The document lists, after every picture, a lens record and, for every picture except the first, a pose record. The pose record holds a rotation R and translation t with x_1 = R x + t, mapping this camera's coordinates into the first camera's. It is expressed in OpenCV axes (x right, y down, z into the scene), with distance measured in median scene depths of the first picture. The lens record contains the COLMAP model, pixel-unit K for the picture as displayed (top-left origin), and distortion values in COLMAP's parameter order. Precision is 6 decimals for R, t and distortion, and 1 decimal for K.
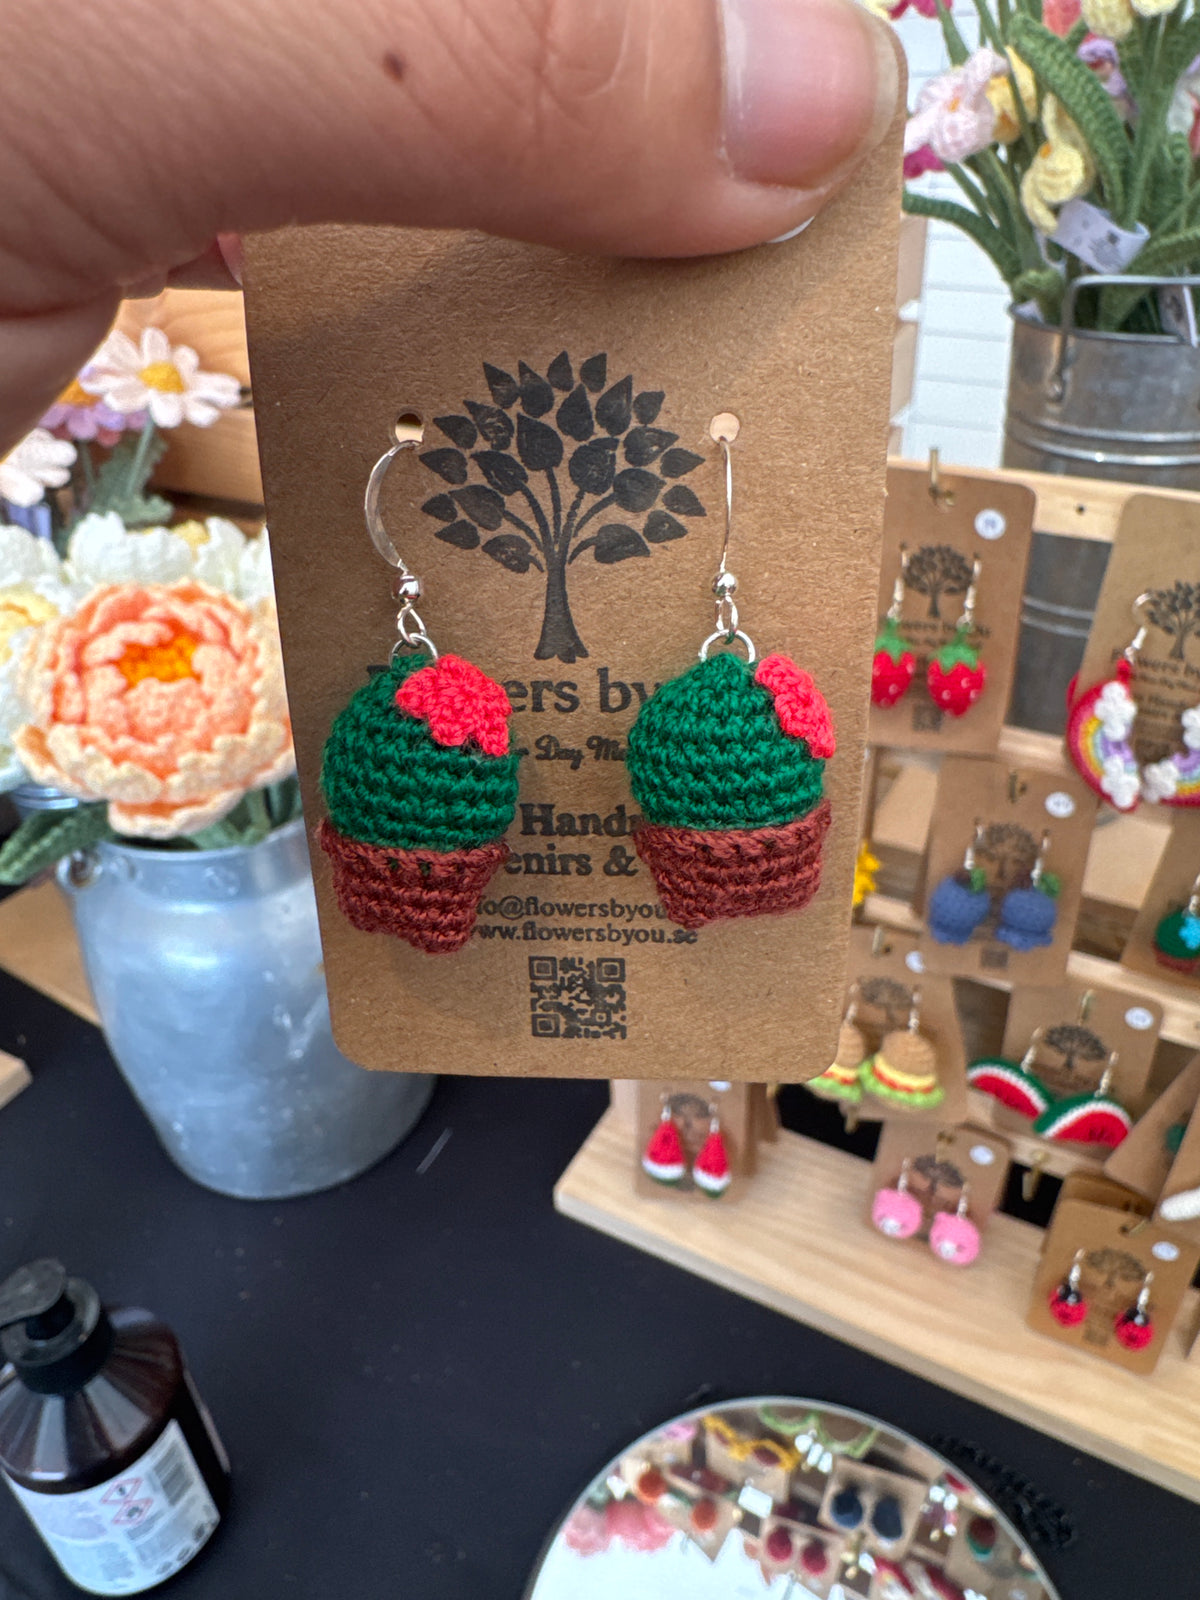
lens RADIAL K [[1148.2, 0, 598.2], [0, 1148.2, 803.9], [0, 0, 1]] dist [-0.005091, 0.003533]
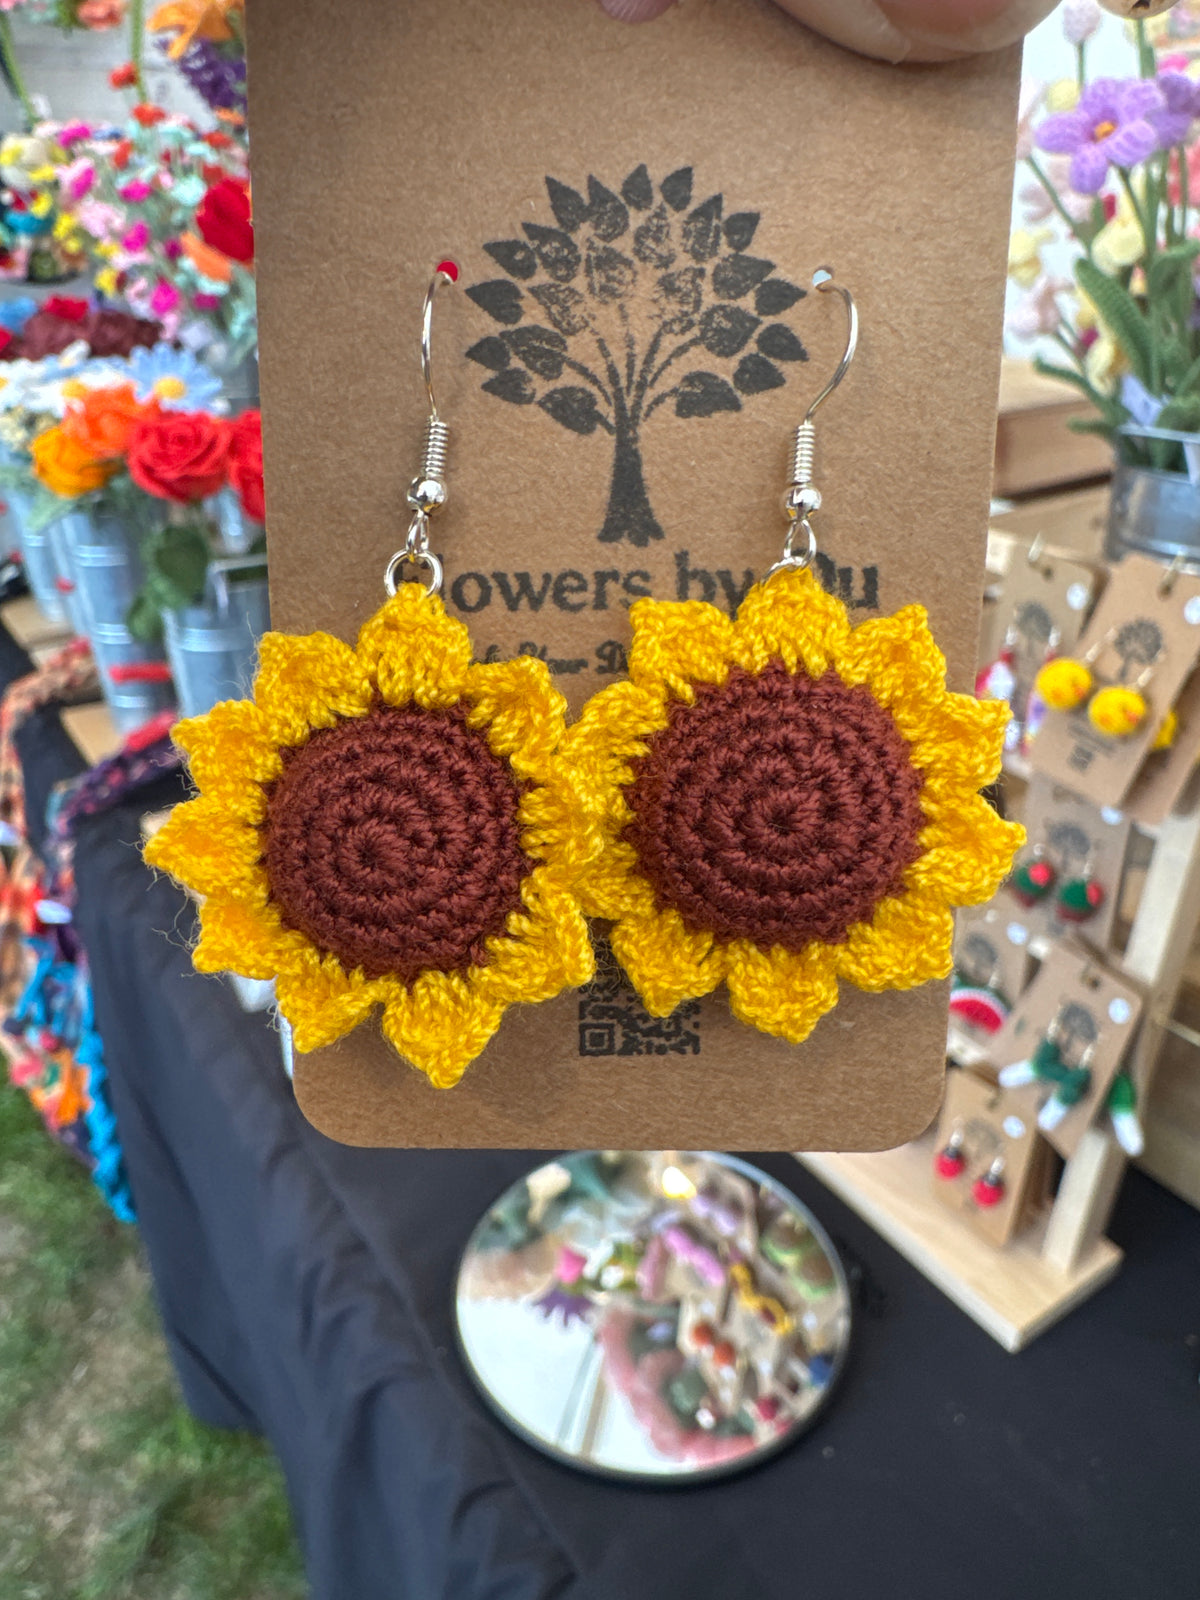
lens RADIAL K [[1149.3, 0, 599.7], [0, 1149.3, 804.1], [0, 0, 1]] dist [-0.001768, 0.000611]
pose [[0.890015, 0.258847, -0.375328, 0.484109], [-0.295862, 0.954241, -0.043480, 0.238967], [0.346899, 0.149743, 0.925872, -0.473117]]
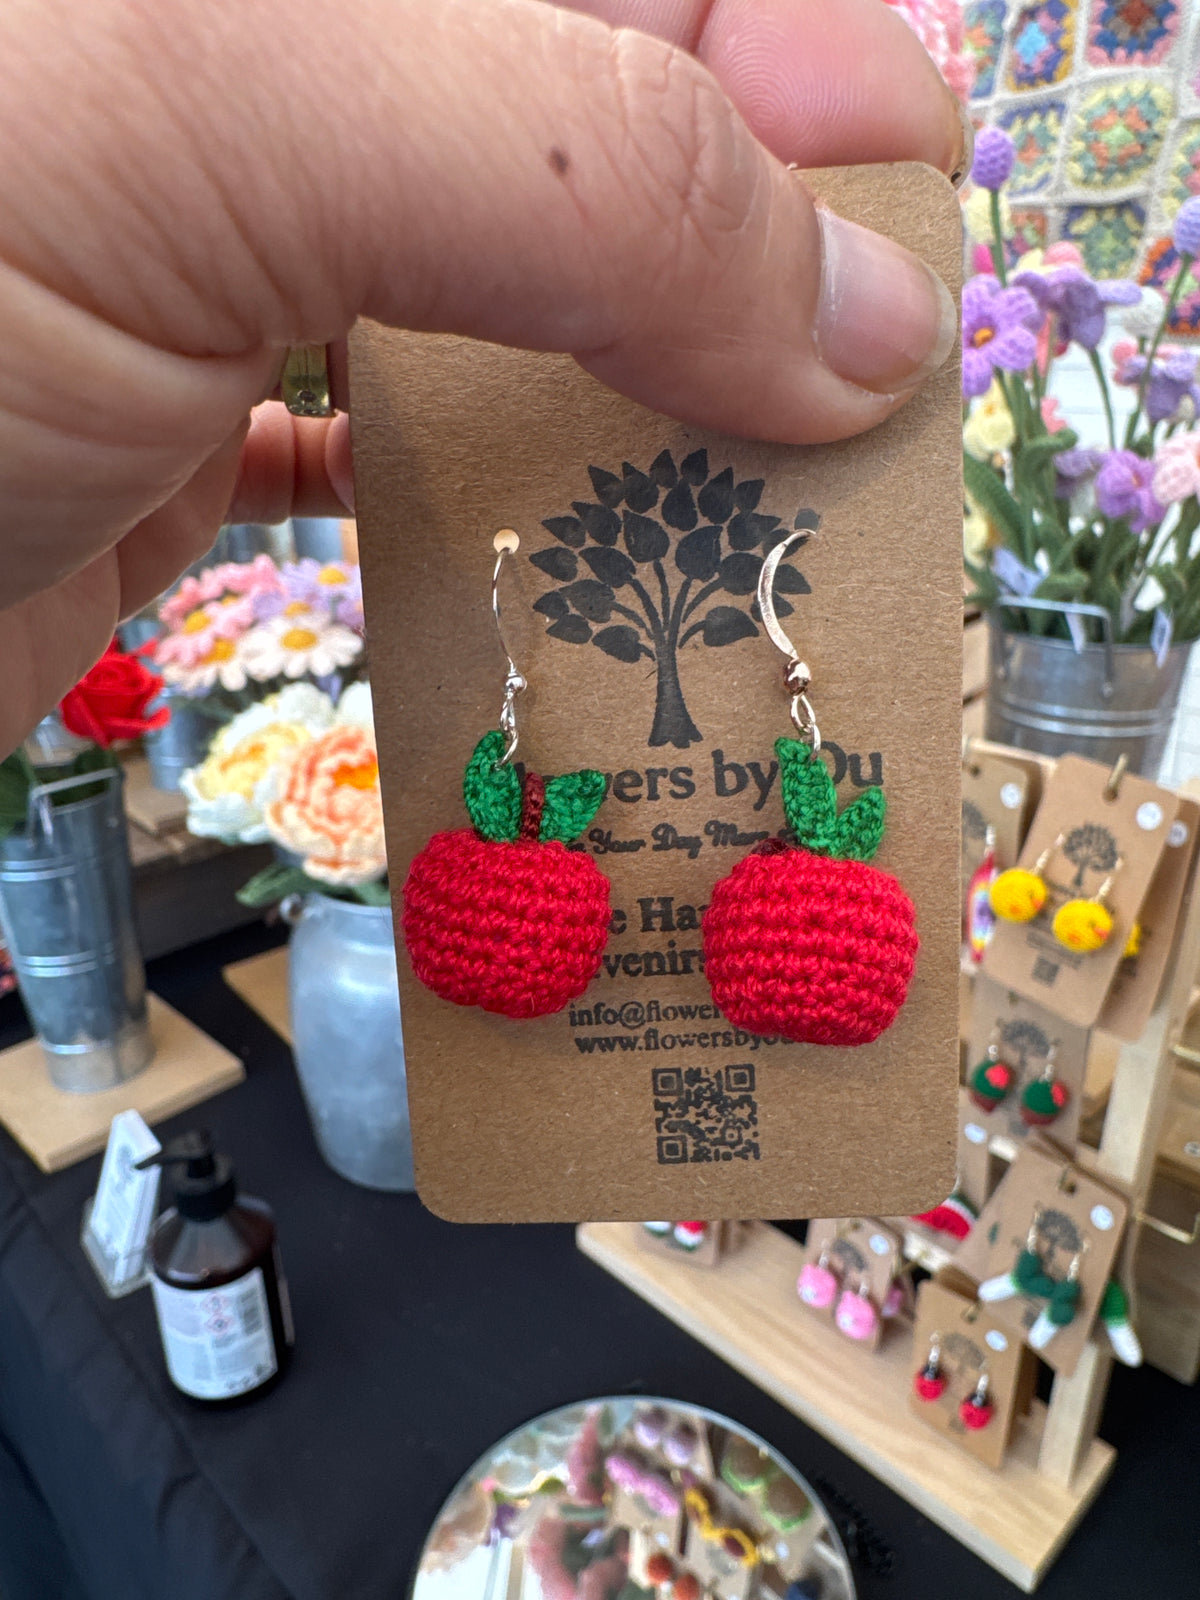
lens RADIAL K [[1148.2, 0, 598.2], [0, 1148.2, 803.9], [0, 0, 1]] dist [-0.005091, 0.003533]
pose [[0.956374, 0.135748, -0.258691, 0.333640], [-0.182057, 0.969457, -0.164340, 0.112291], [0.228481, 0.204268, 0.951878, -0.412465]]
